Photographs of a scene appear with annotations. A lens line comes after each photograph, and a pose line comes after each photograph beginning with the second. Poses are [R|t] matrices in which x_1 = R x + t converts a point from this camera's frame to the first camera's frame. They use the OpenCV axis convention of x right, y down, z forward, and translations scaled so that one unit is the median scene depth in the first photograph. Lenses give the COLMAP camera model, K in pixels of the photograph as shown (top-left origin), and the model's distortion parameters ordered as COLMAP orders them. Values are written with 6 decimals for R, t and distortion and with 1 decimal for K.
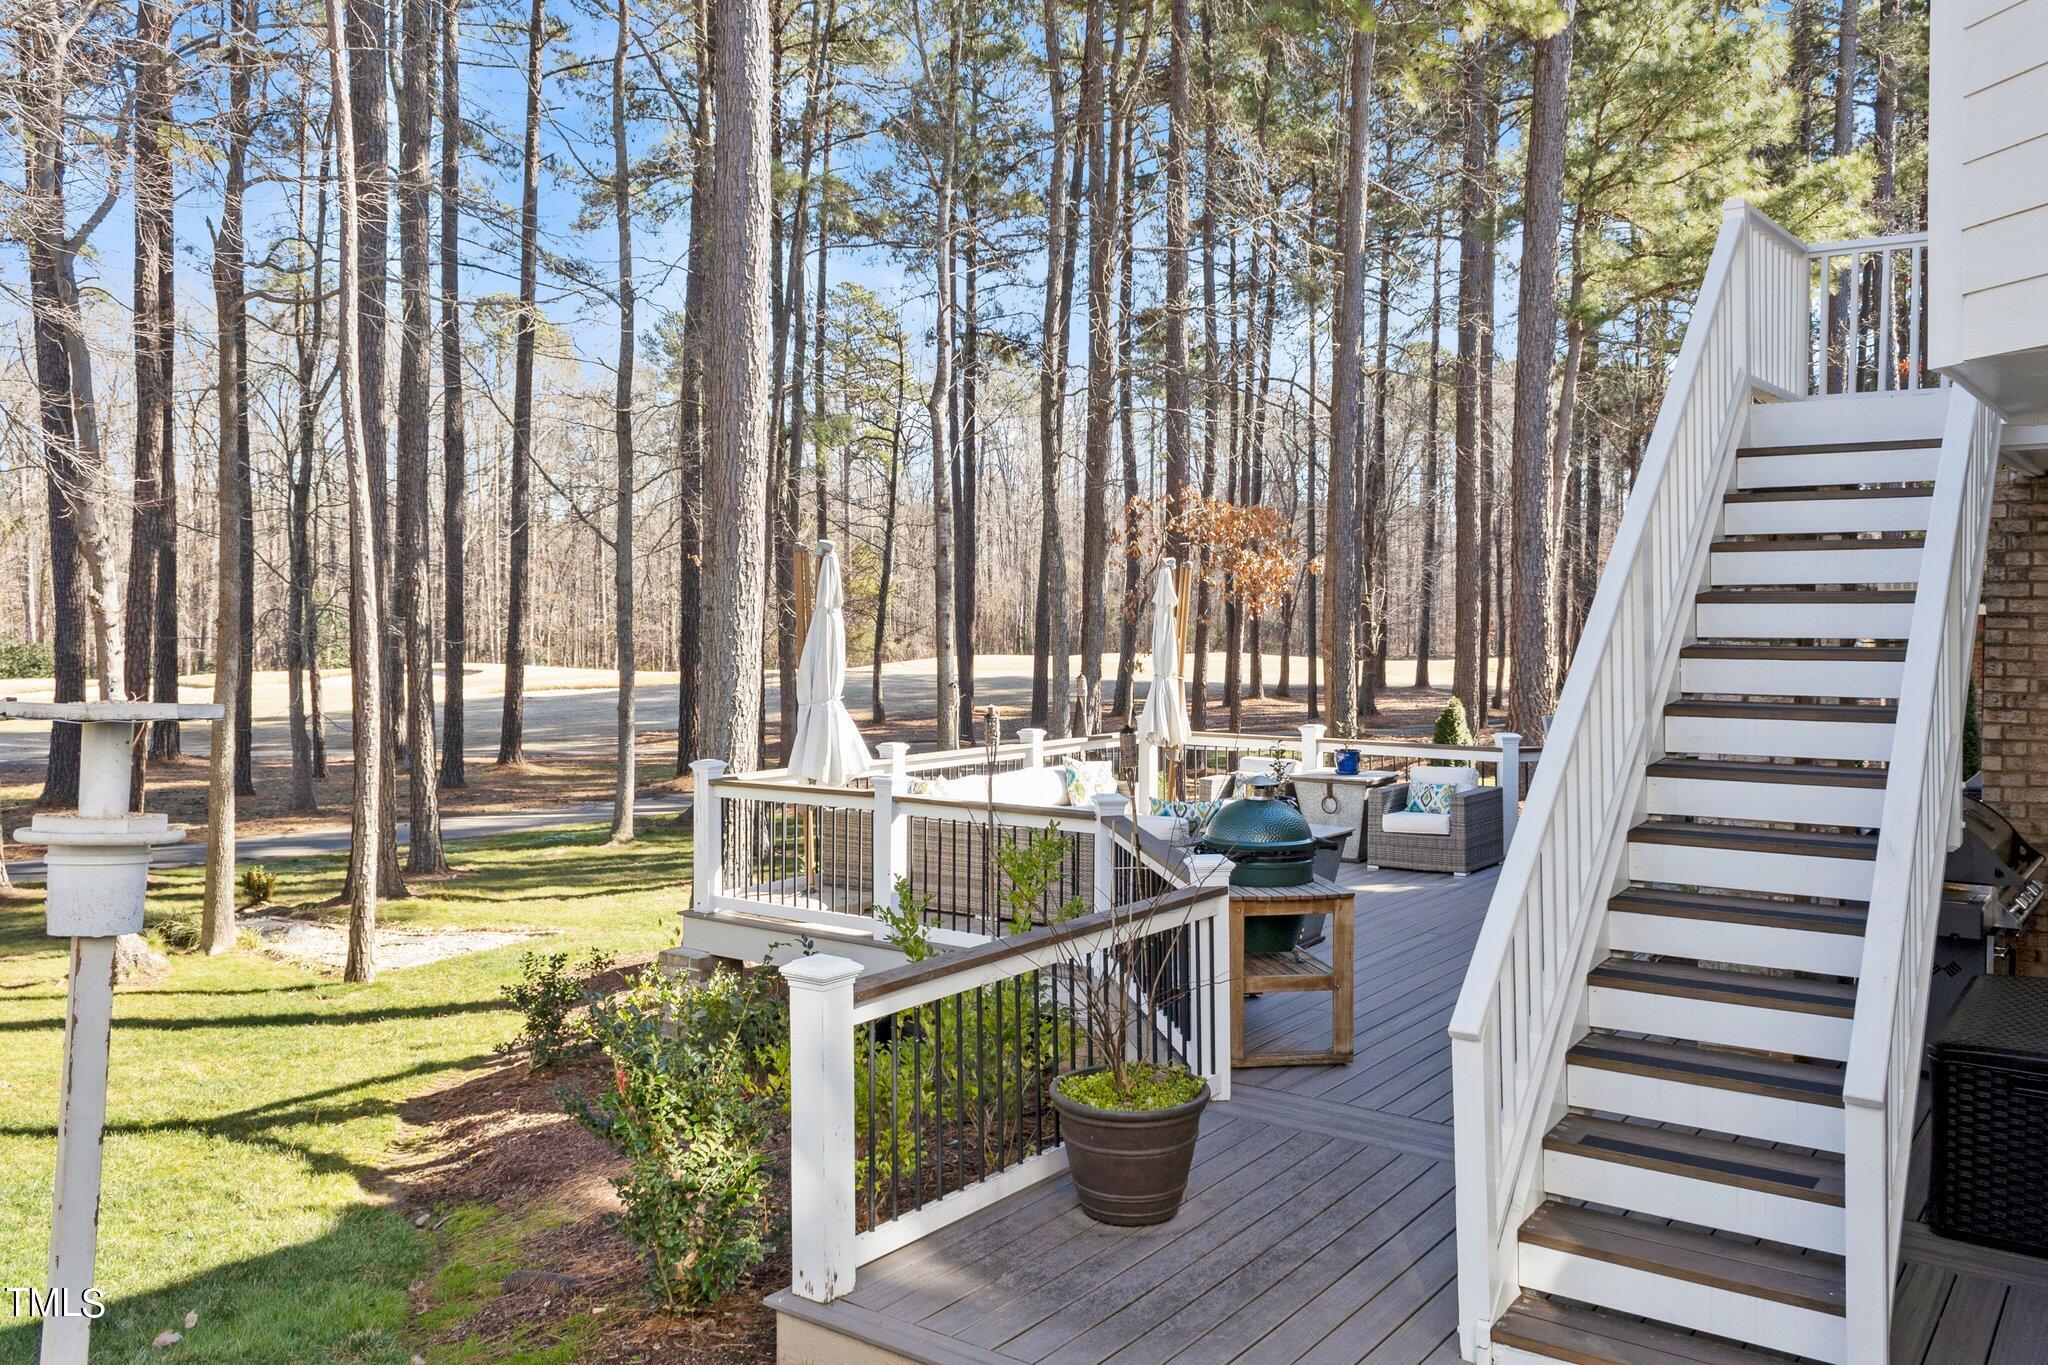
lens RADIAL K [[1679.2, 0, 980.2], [0, 1679.2, 682.5], [0, 0, 1]] dist [0.009159, 0.000381]
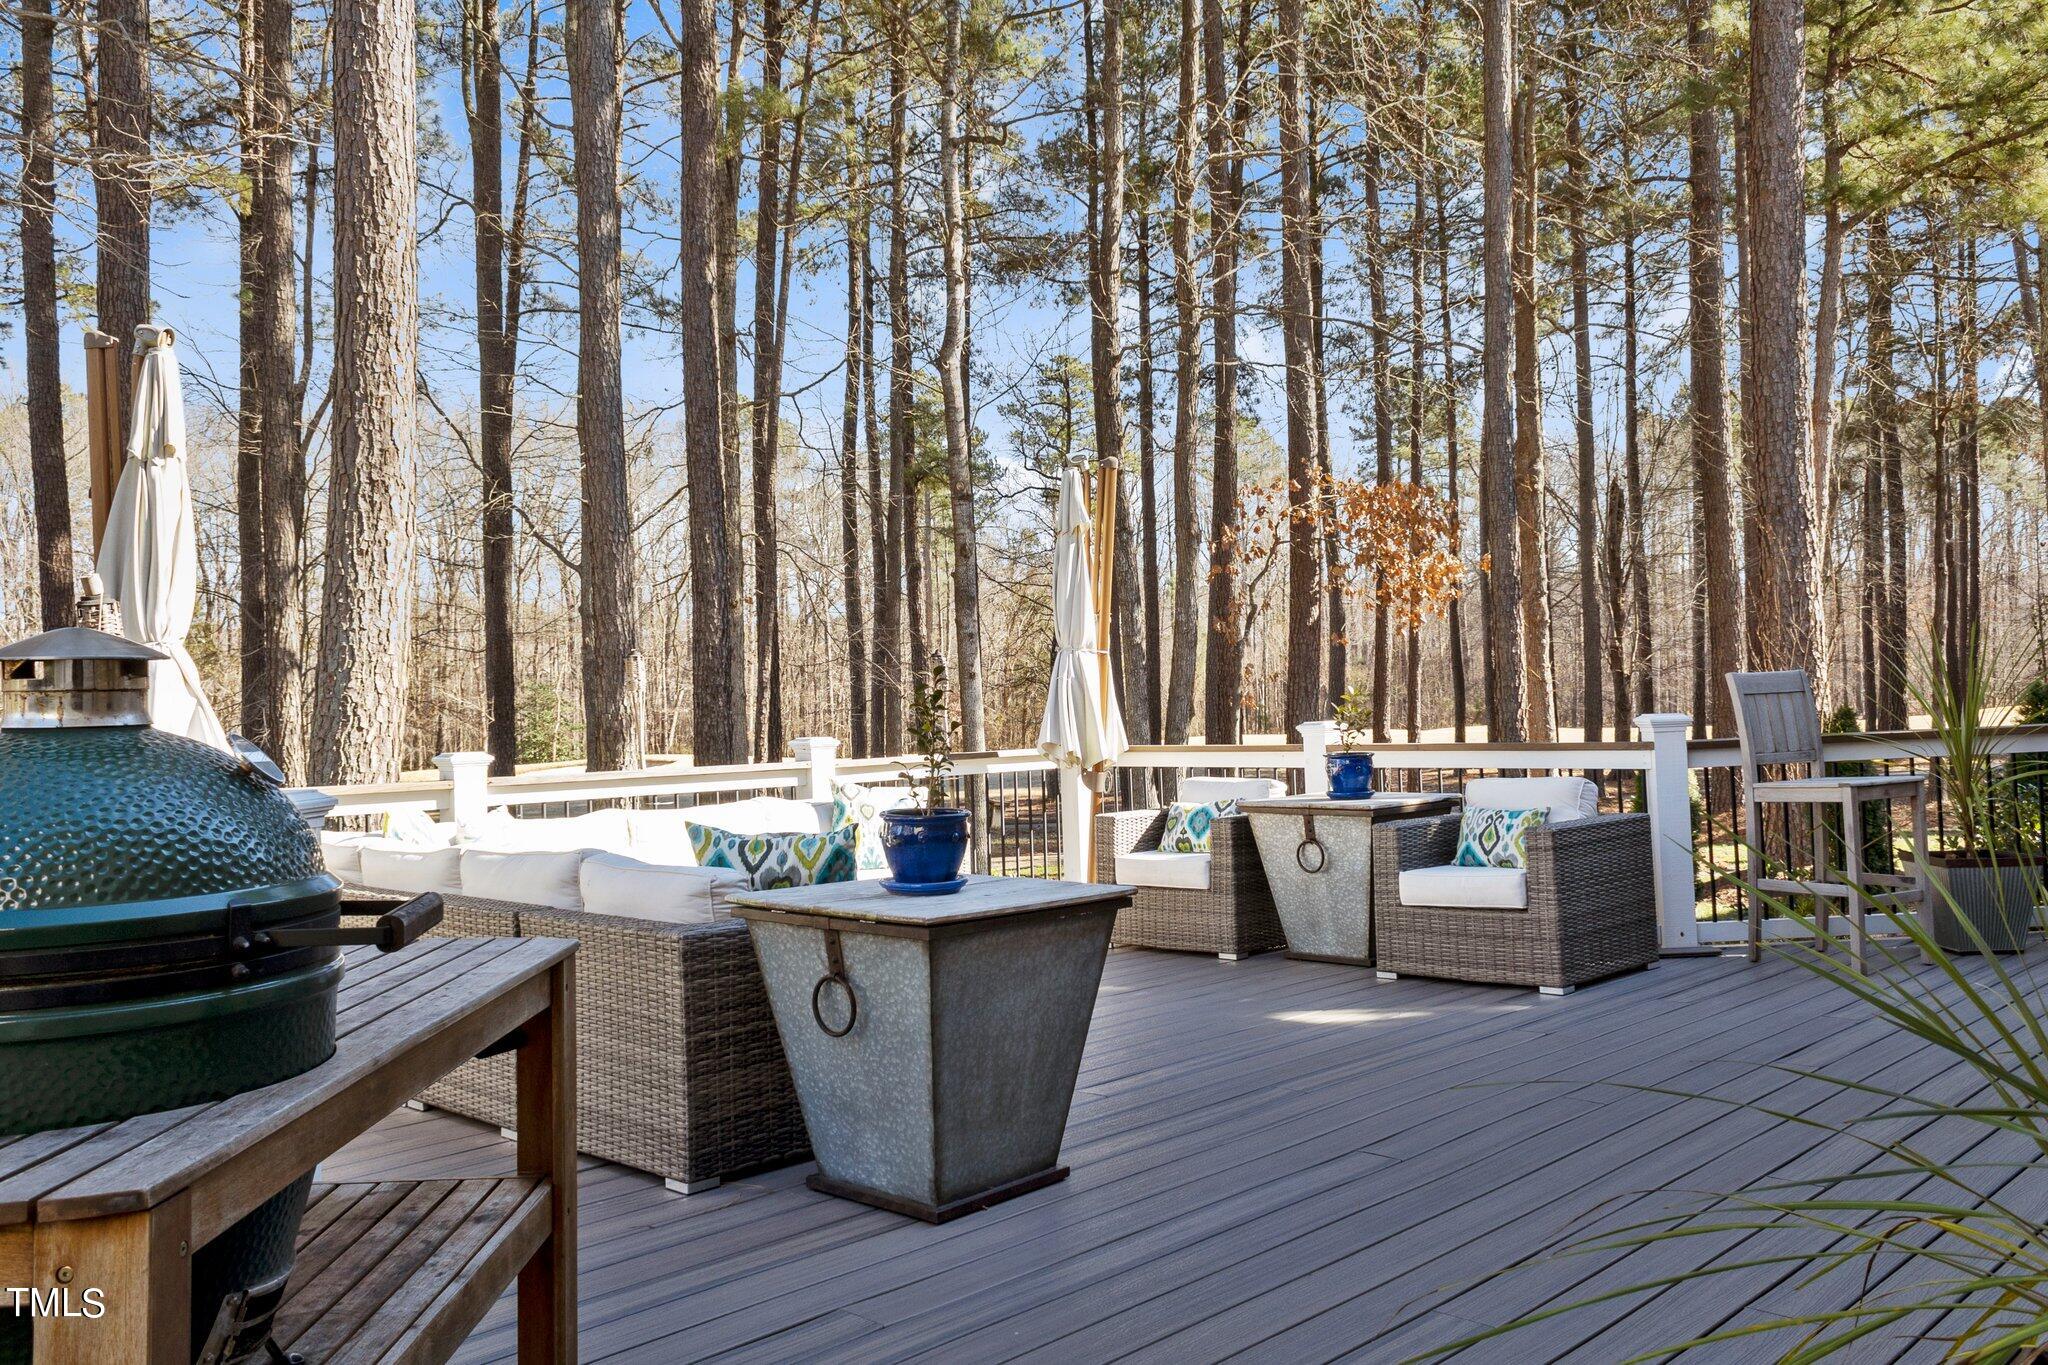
lens RADIAL K [[1673.1, 0, 1027.0], [0, 1673.1, 643.9], [0, 0, 1]] dist [0.025276, 0.001048]
pose [[0.989560, -0.034415, -0.139954, 0.192872], [0.022486, 0.996046, -0.085942, 0.048951], [0.142358, 0.081897, 0.986421, 0.456778]]
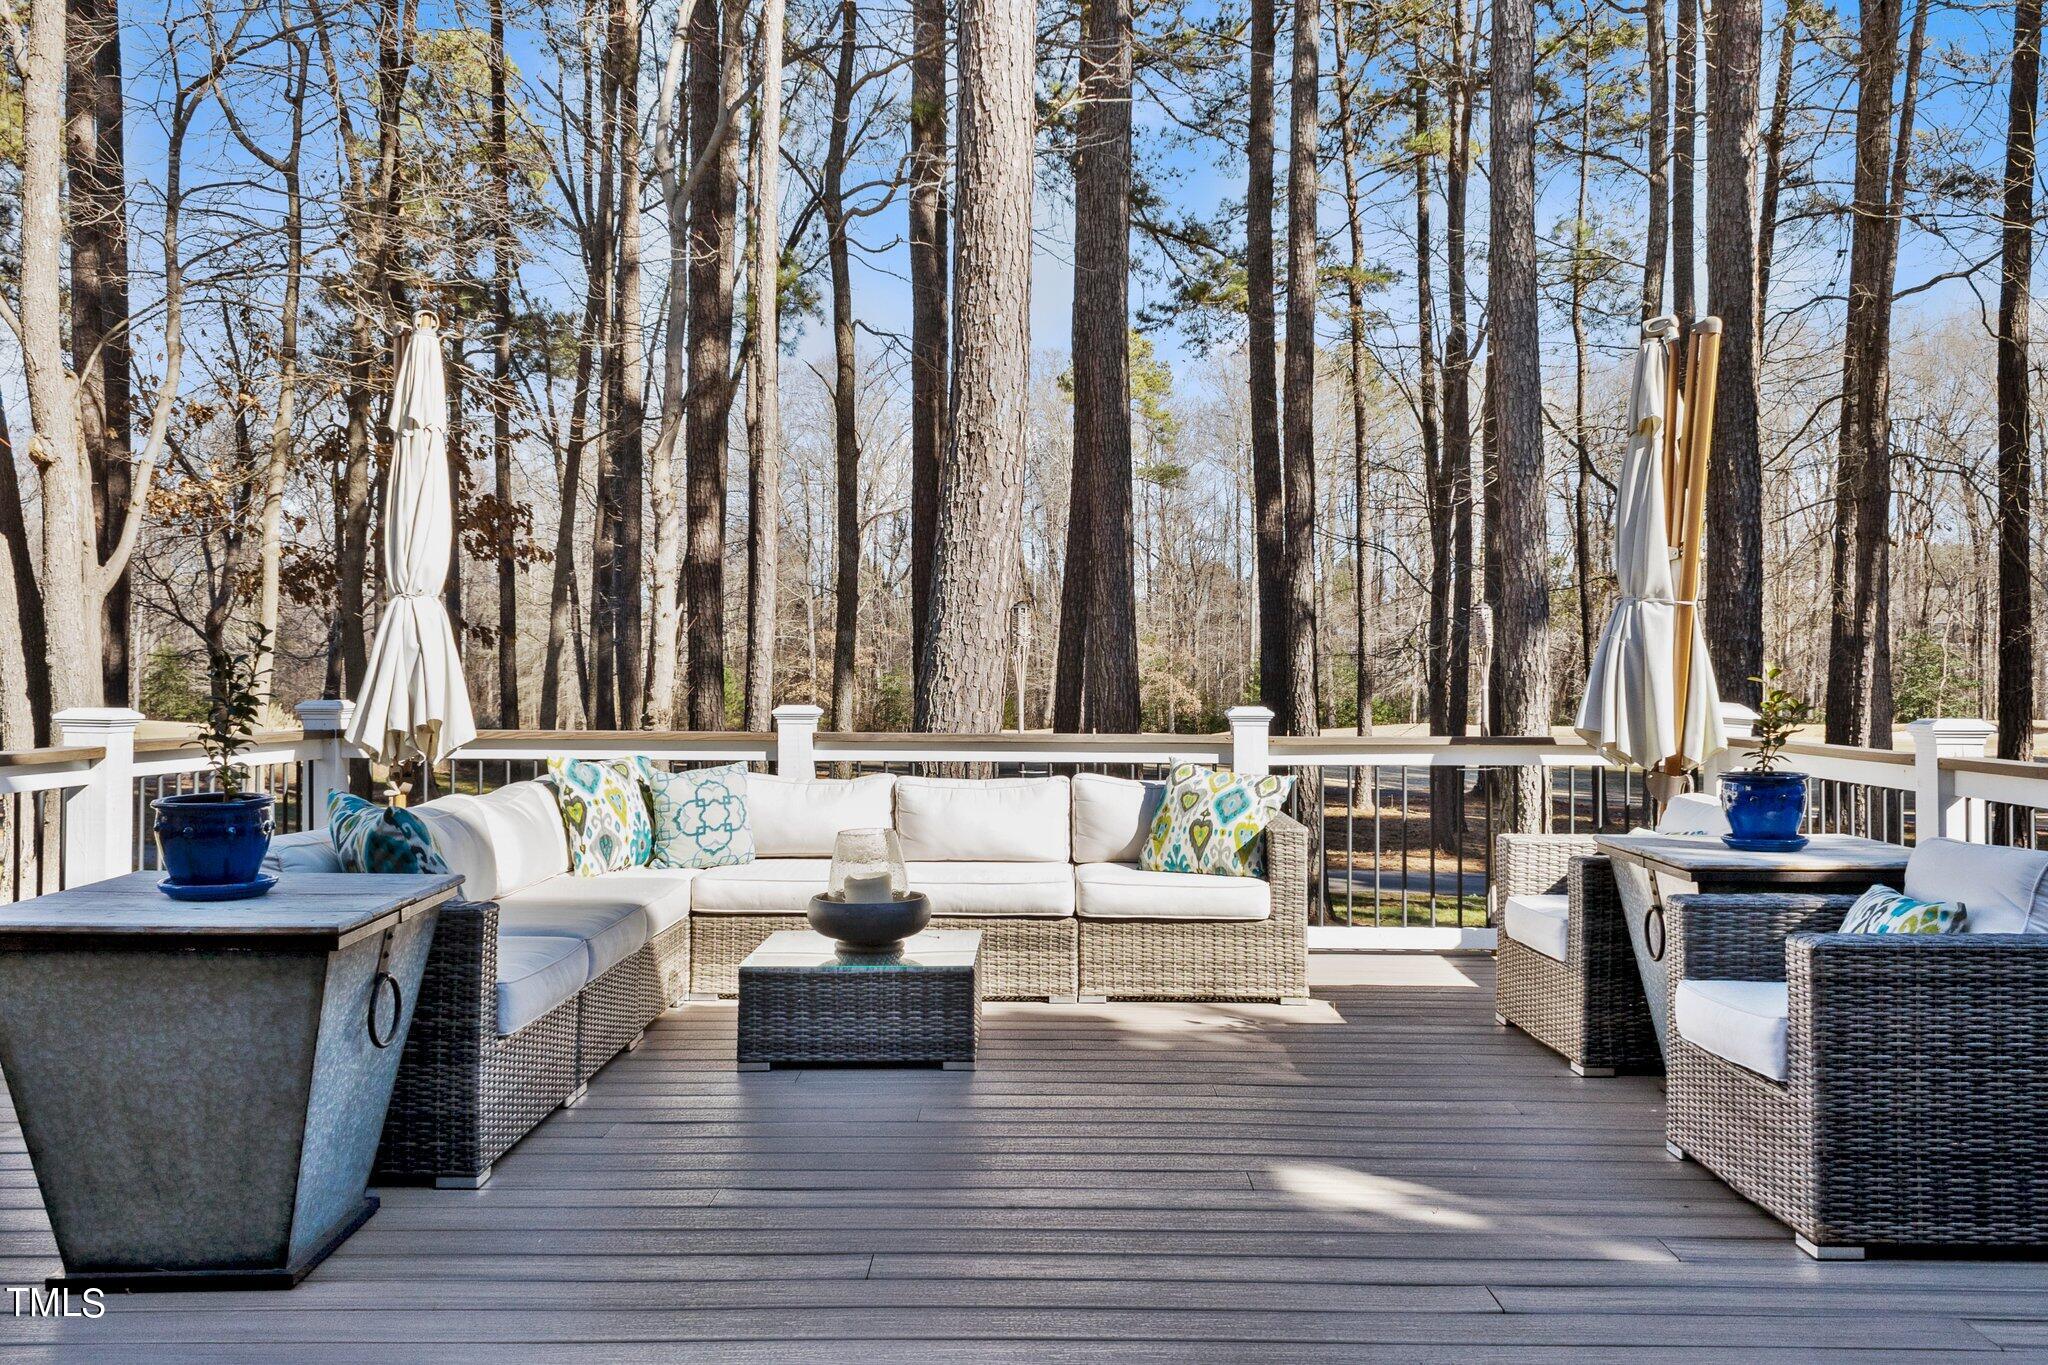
lens RADIAL K [[1687.8, 0, 1049.2], [0, 1687.8, 679.1], [0, 0, 1]] dist [0.011241, -0.001423]
pose [[0.573549, 0.003484, -0.819164, 0.411039], [-0.044272, 0.998661, -0.026750, 0.036401], [0.817974, 0.051609, 0.572935, 0.710290]]
